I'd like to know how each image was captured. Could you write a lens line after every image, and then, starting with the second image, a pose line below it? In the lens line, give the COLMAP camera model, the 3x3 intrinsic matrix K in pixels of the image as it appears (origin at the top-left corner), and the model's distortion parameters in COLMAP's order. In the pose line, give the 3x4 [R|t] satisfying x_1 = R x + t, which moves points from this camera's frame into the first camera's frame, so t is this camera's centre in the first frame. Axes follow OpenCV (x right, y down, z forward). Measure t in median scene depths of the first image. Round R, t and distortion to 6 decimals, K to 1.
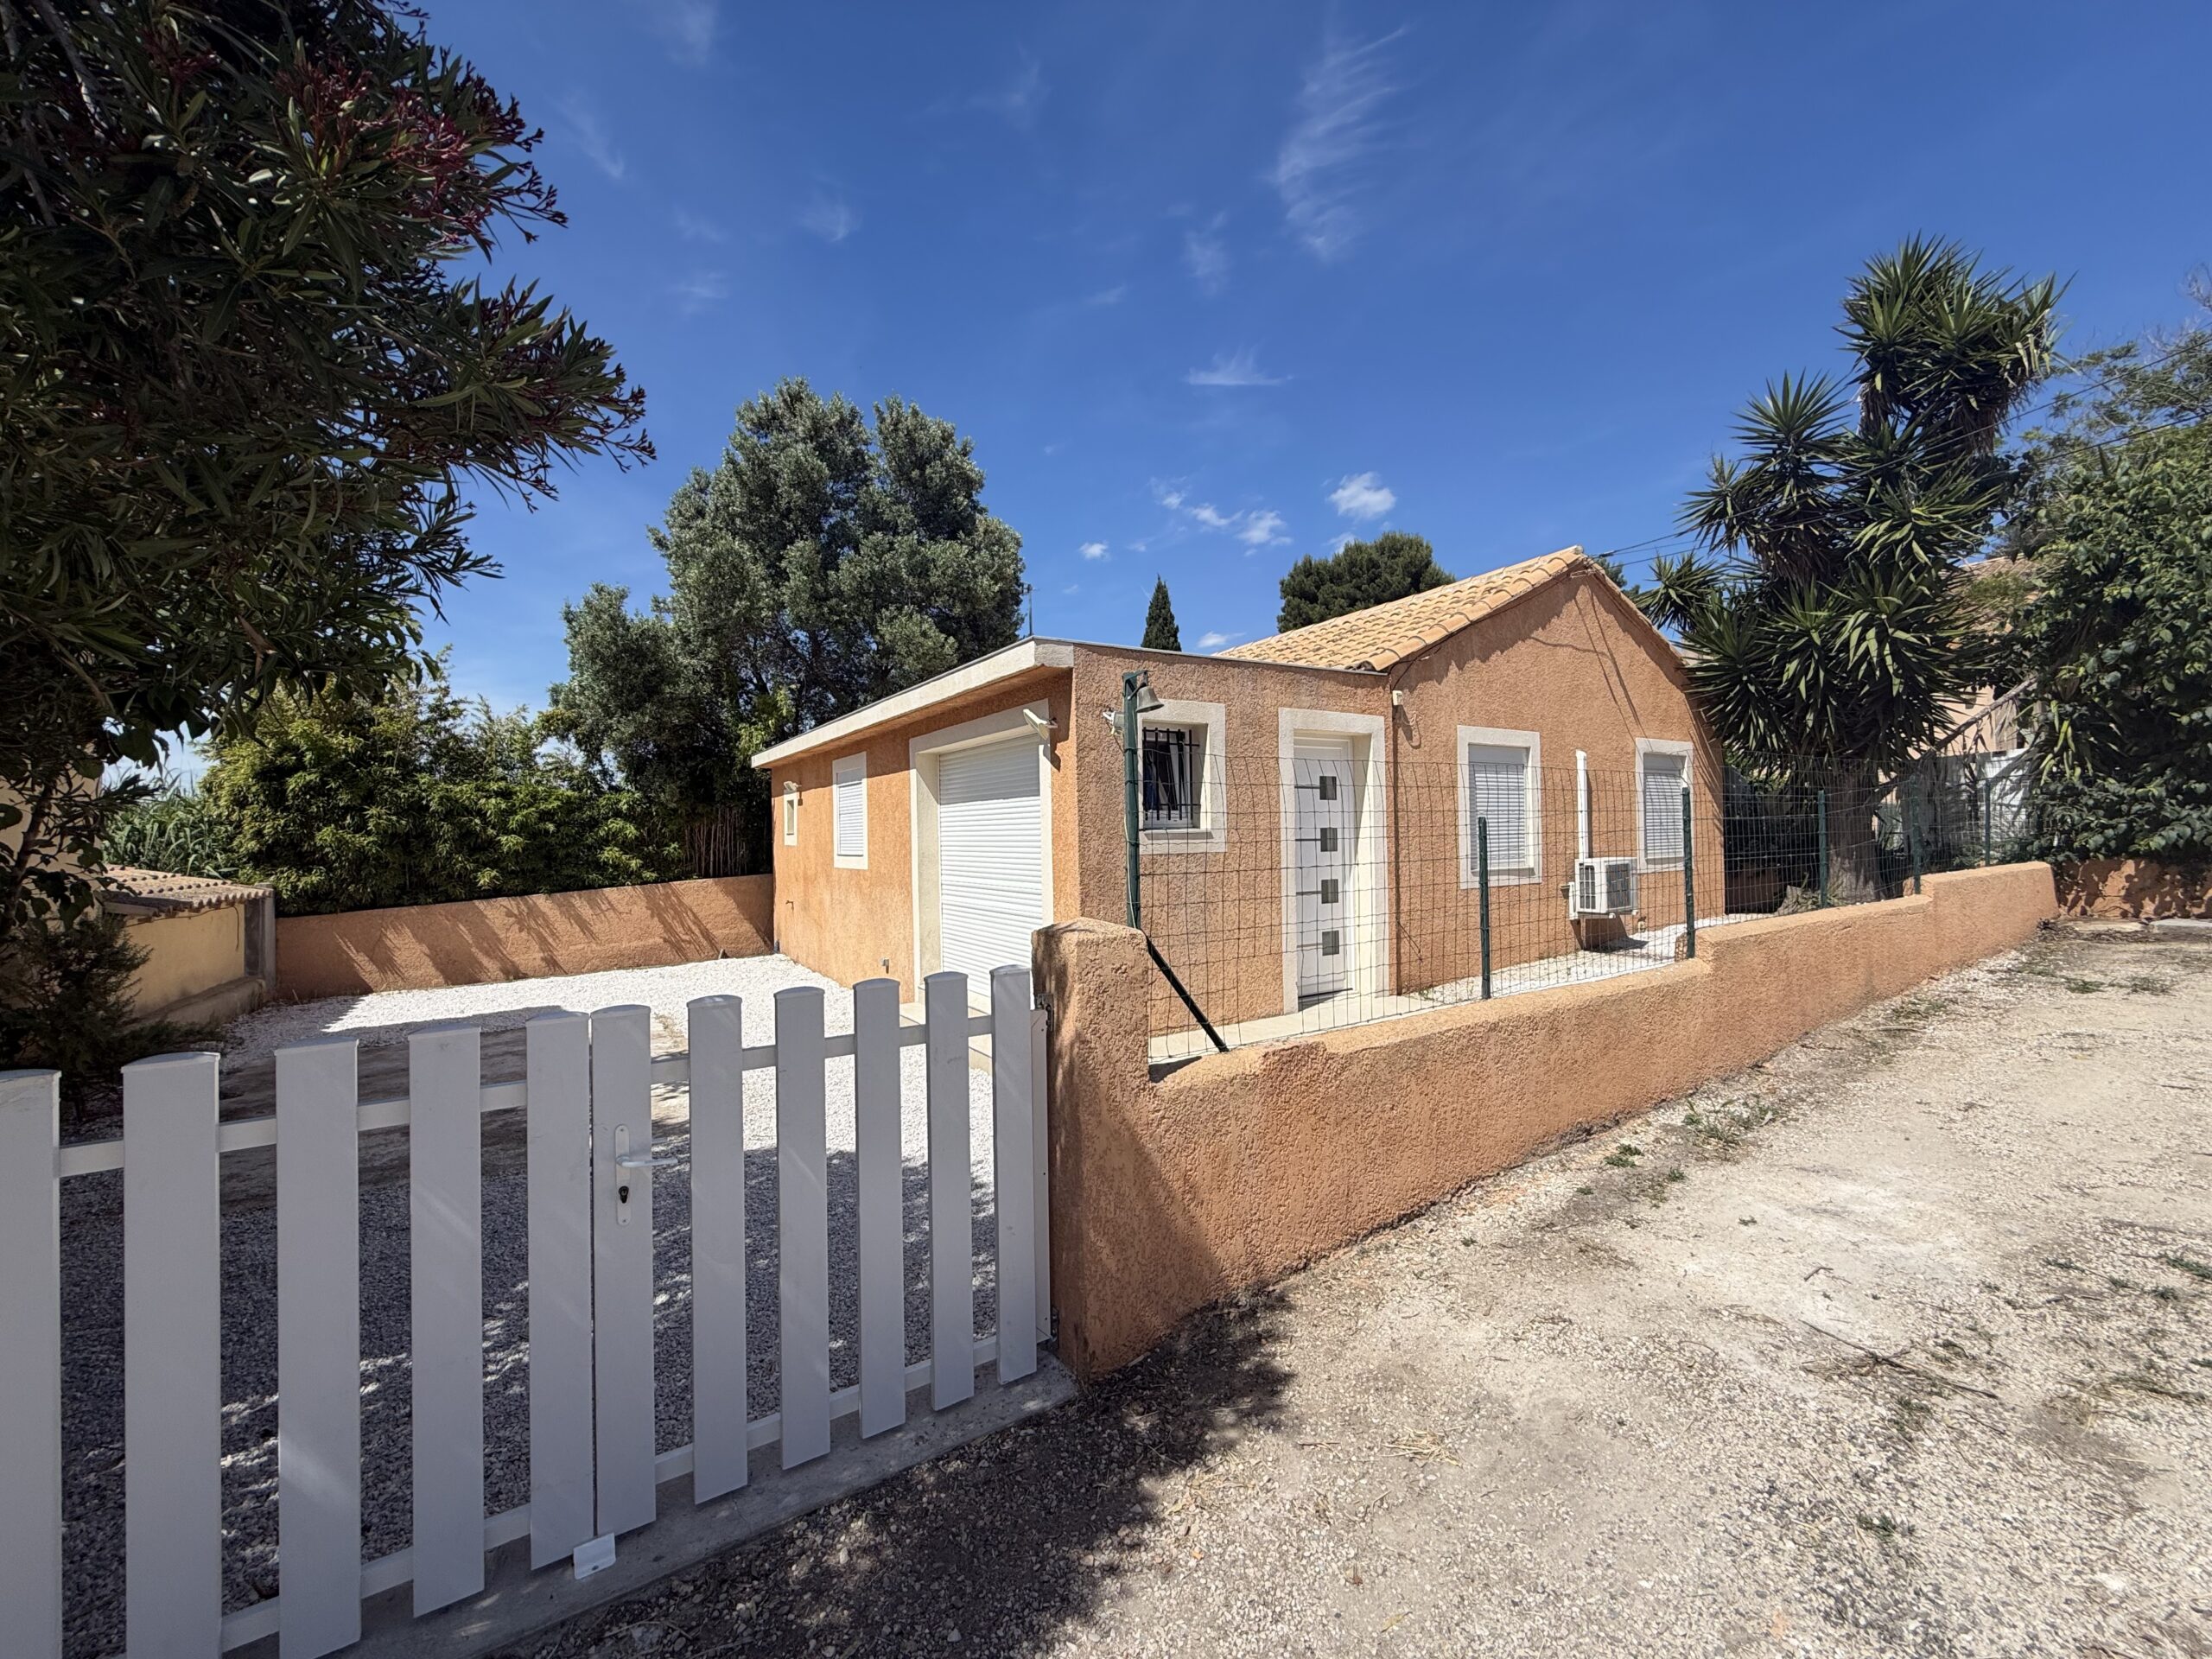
lens RADIAL K [[883.6, 0, 1098.1], [0, 883.6, 822.0], [0, 0, 1]] dist [-0.000247, 0.000244]
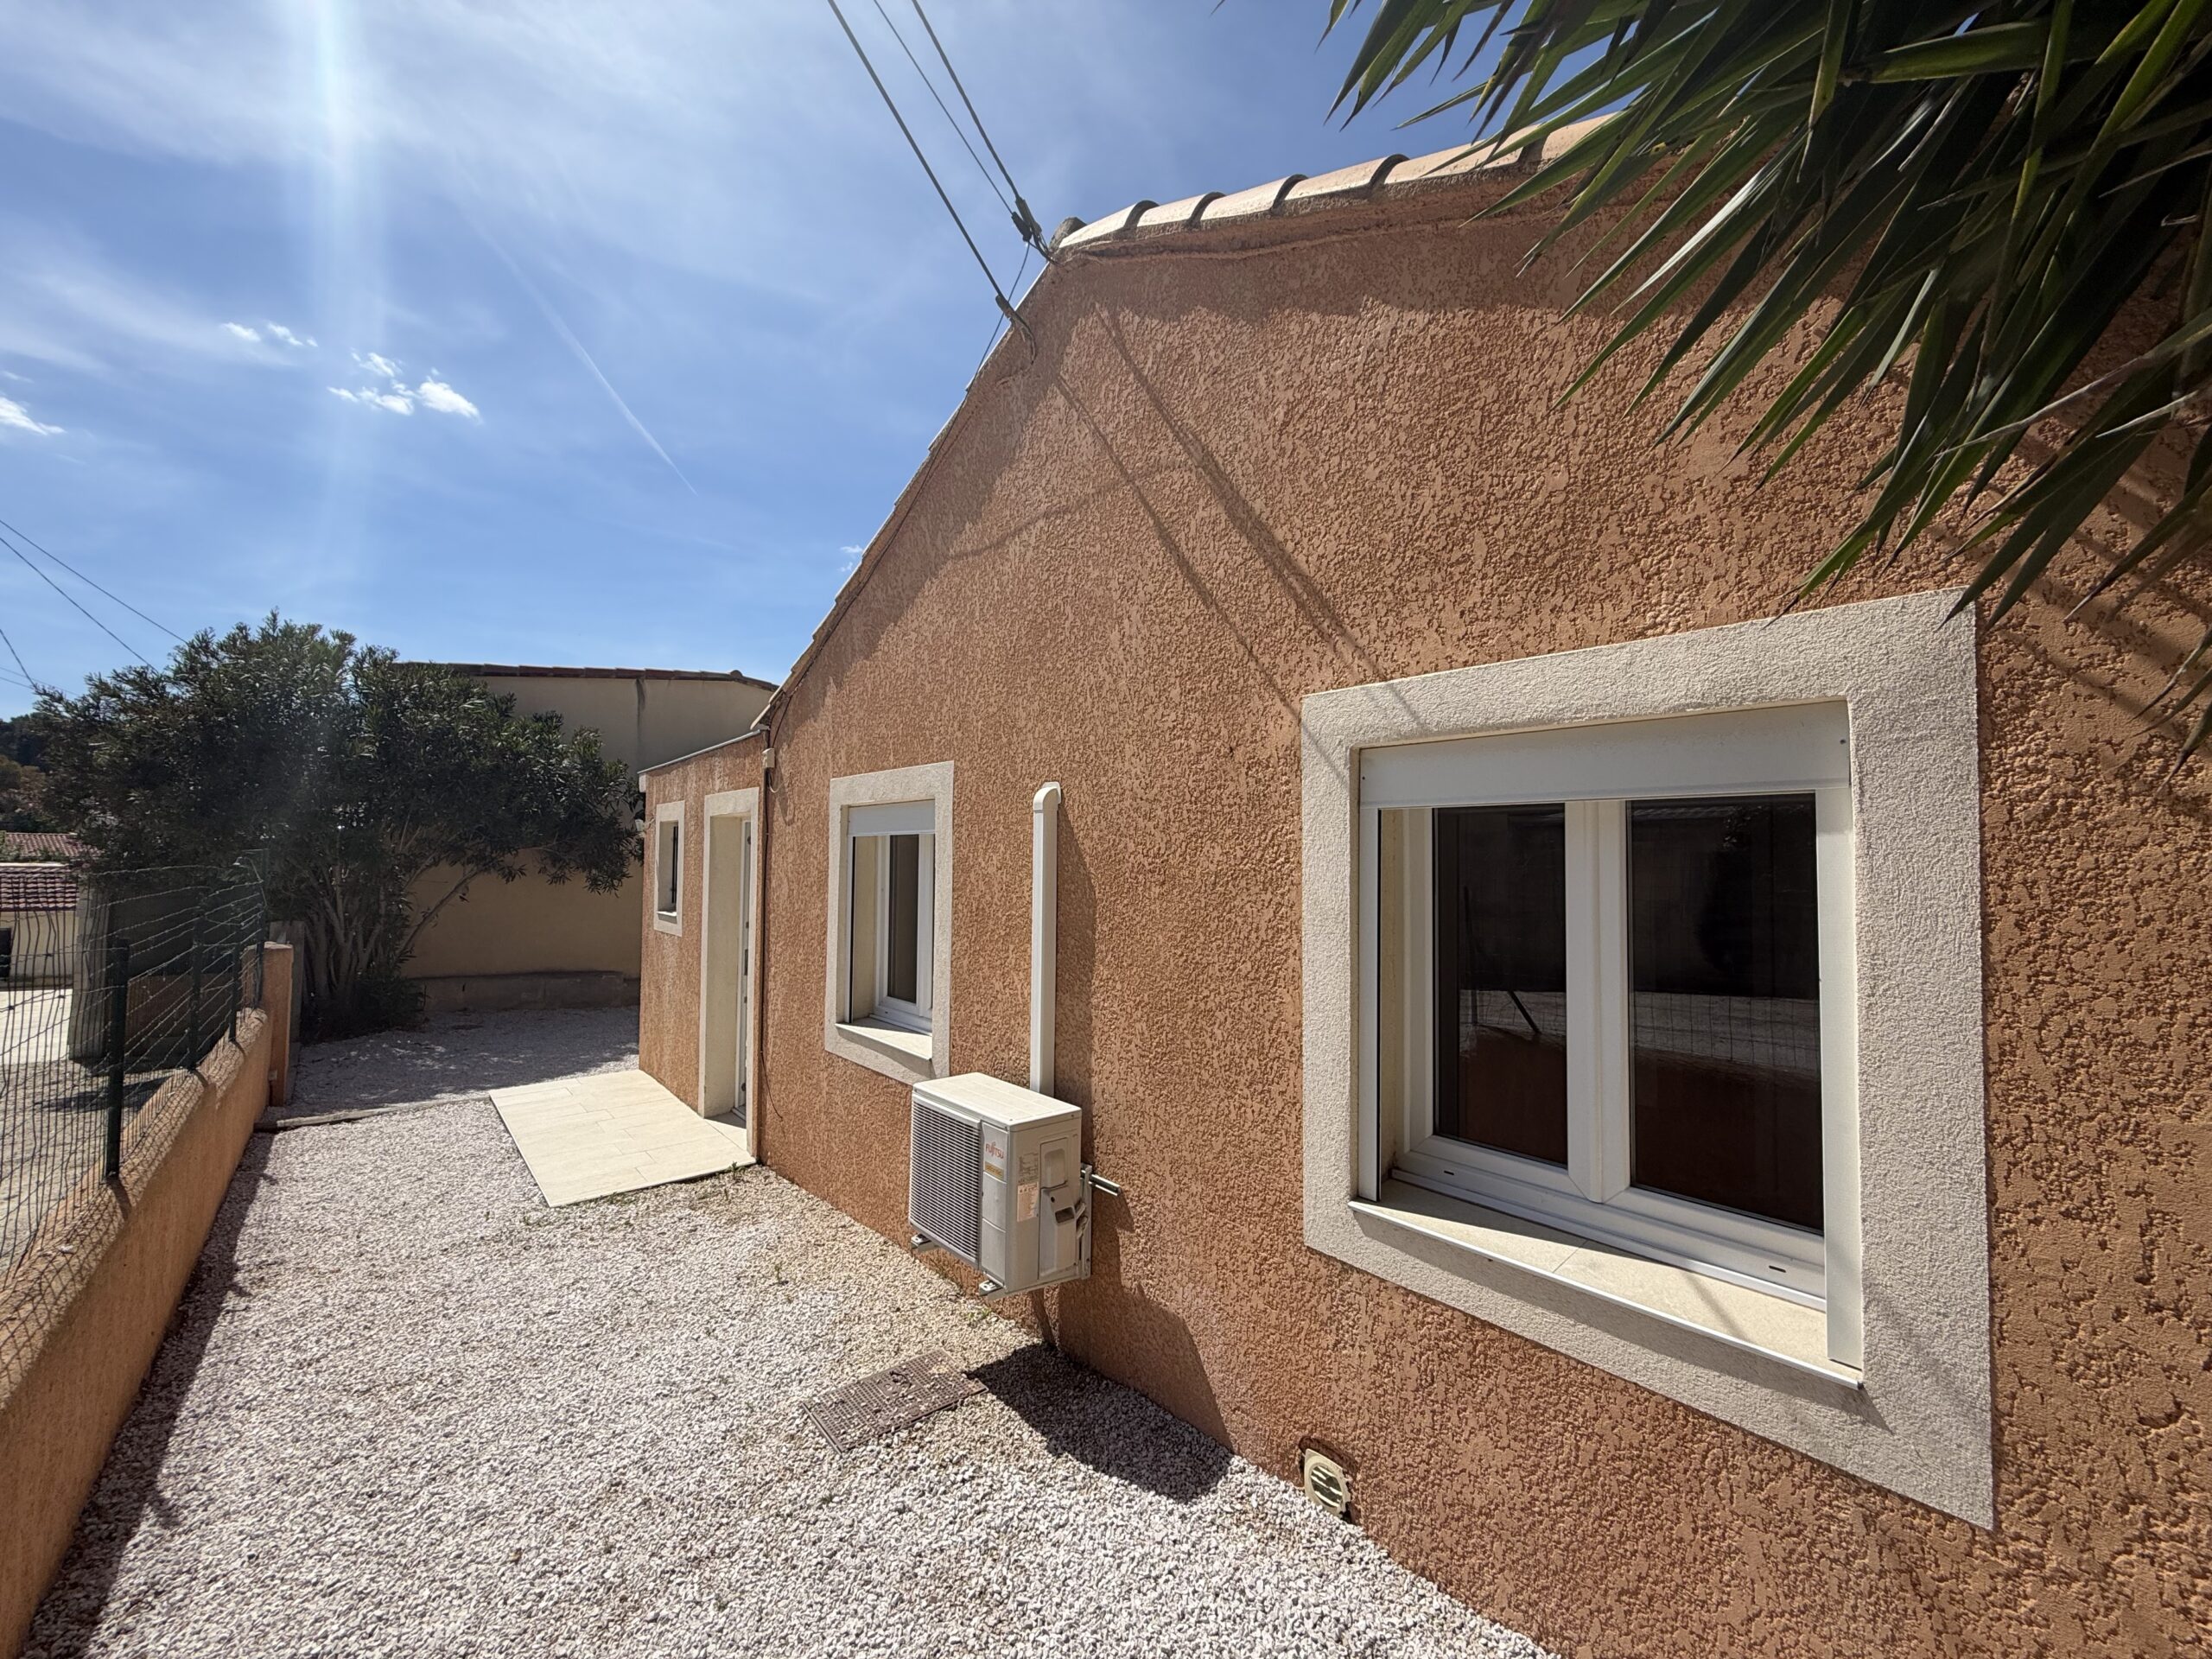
lens RADIAL K [[883.6, 0, 1107.5], [0, 883.6, 828.3], [0, 0, 1]] dist [-0.000247, 0.000244]
pose [[0.125894, -0.014473, -0.991938, 0.725252], [0.004245, 0.999892, -0.014050, -0.046509], [0.992035, -0.002442, 0.125941, 0.778655]]
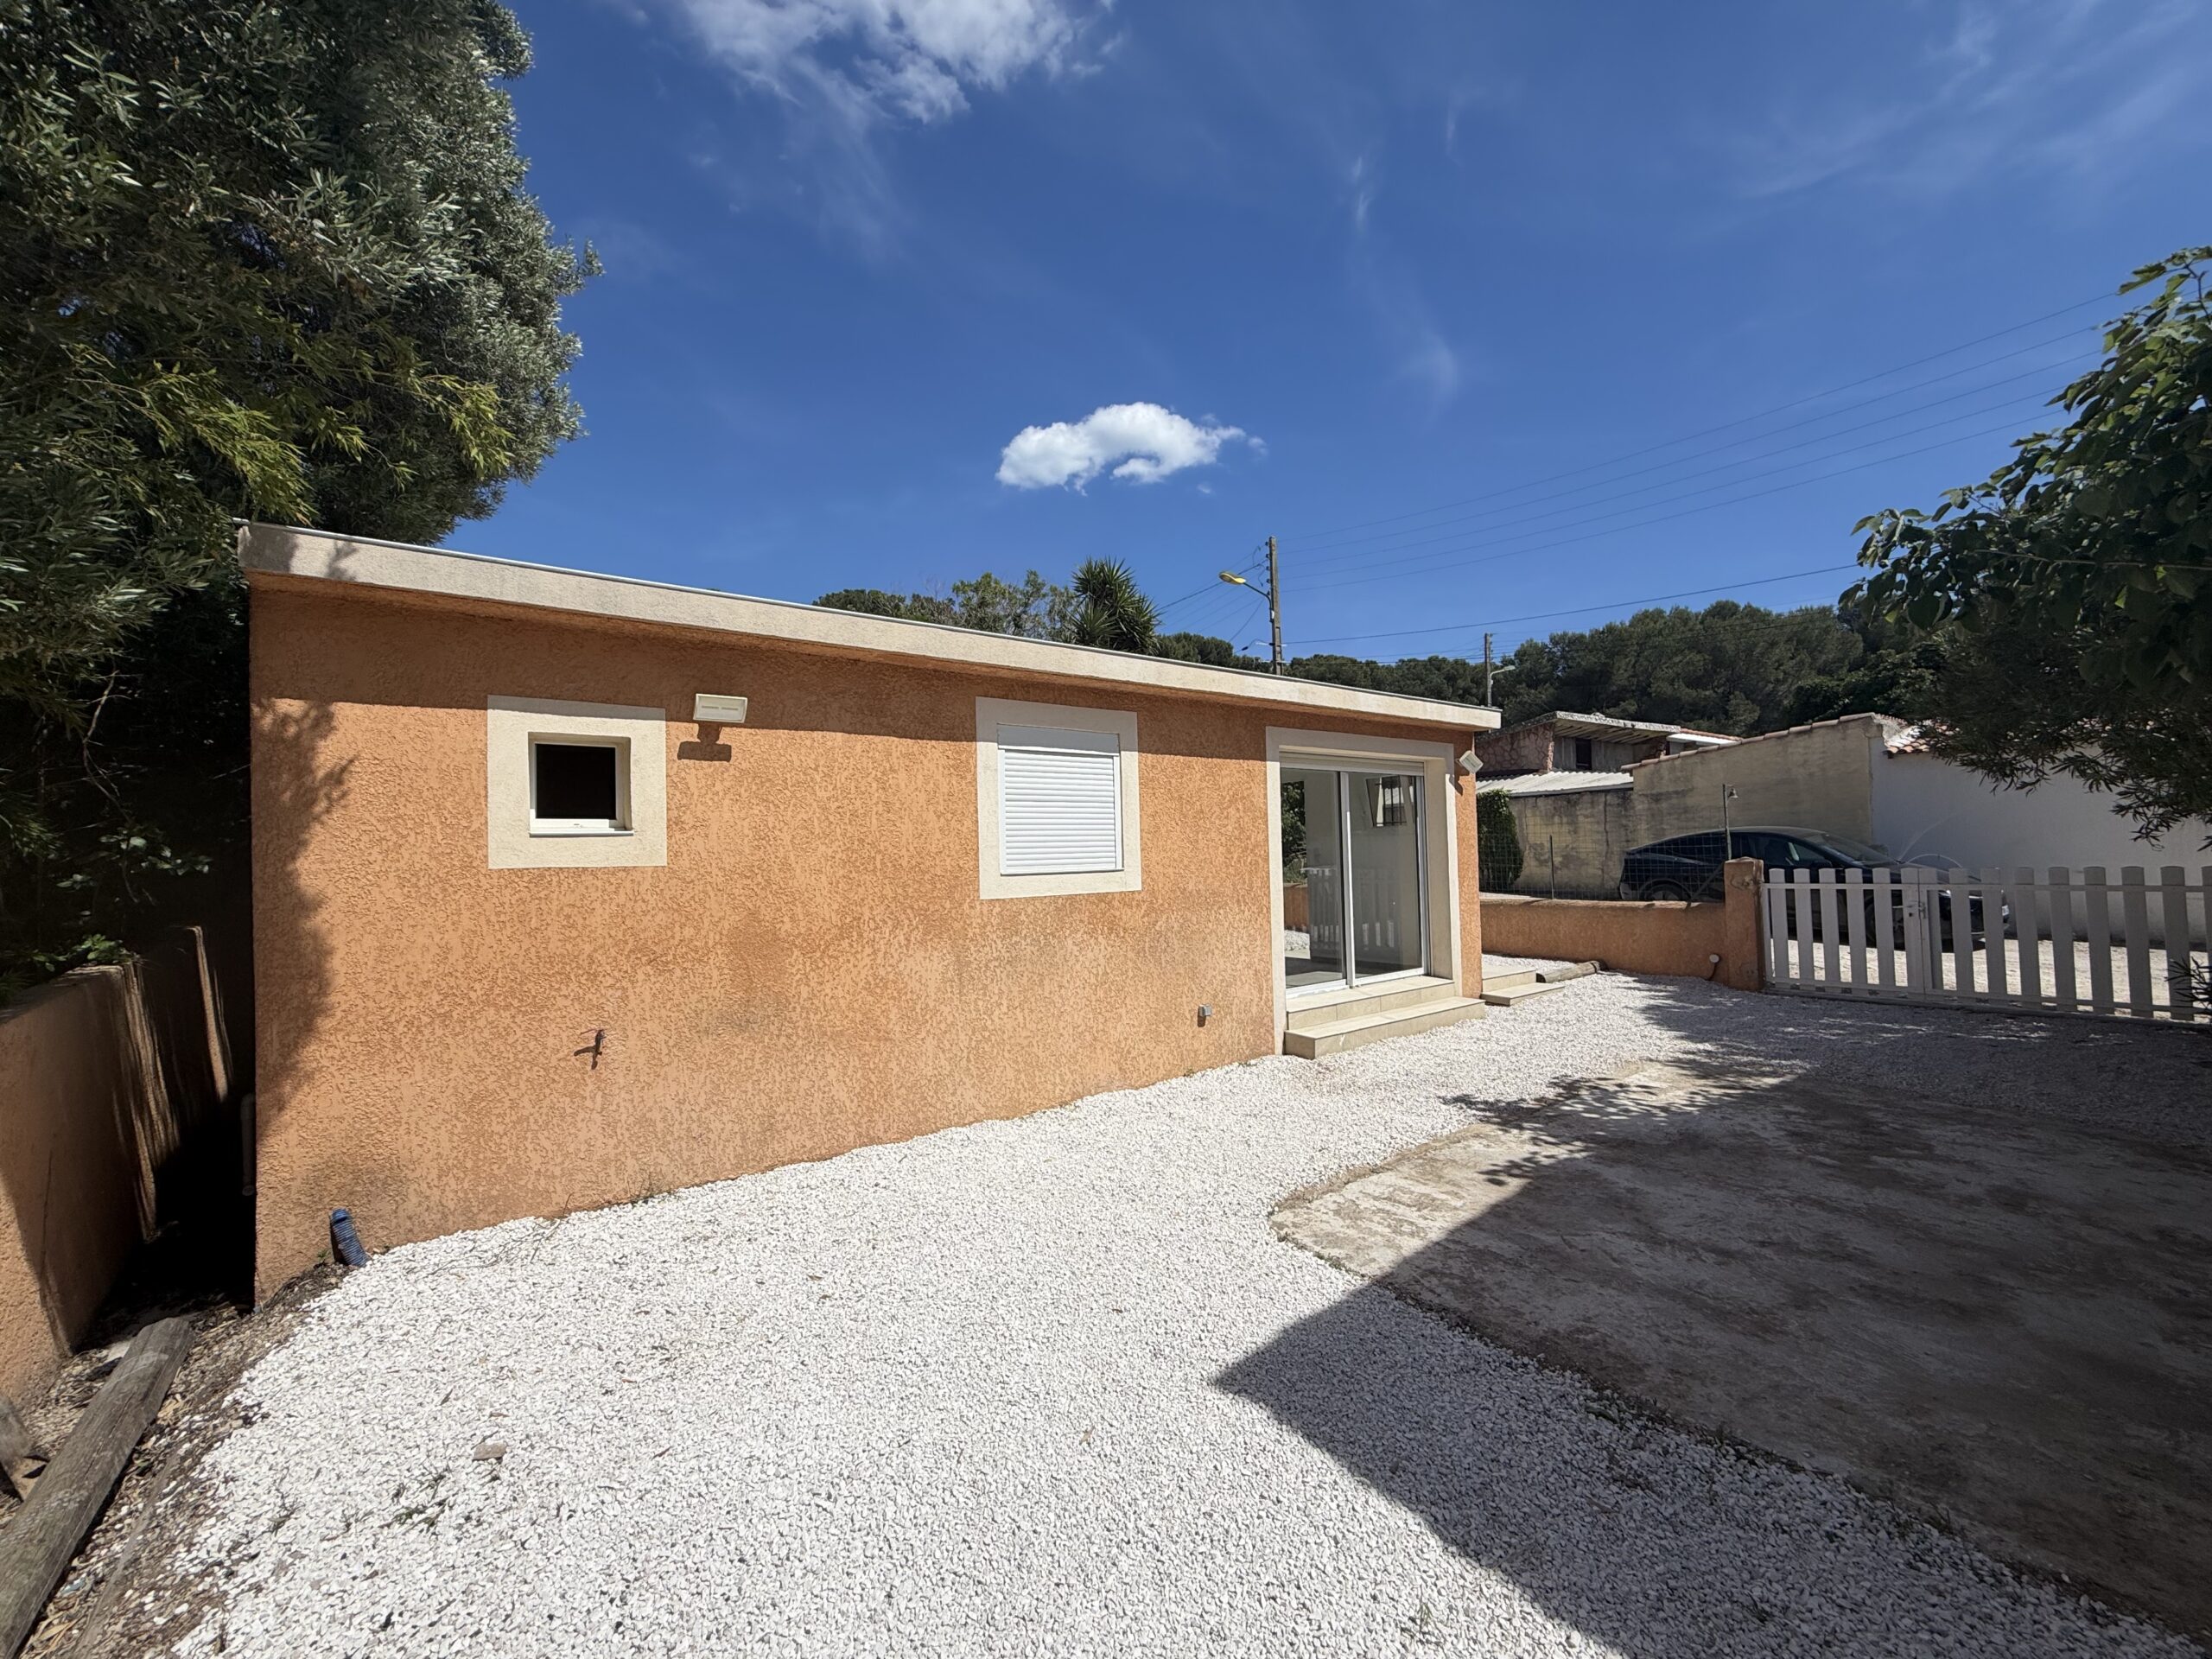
lens RADIAL K [[883.6, 0, 1104.1], [0, 883.6, 834.6], [0, 0, 1]] dist [-0.000247, 0.000244]
pose [[-0.083643, 0.045301, 0.995466, -0.750505], [0.013793, 0.998923, -0.044299, 0.033550], [-0.996400, 0.010025, -0.084178, 0.882436]]
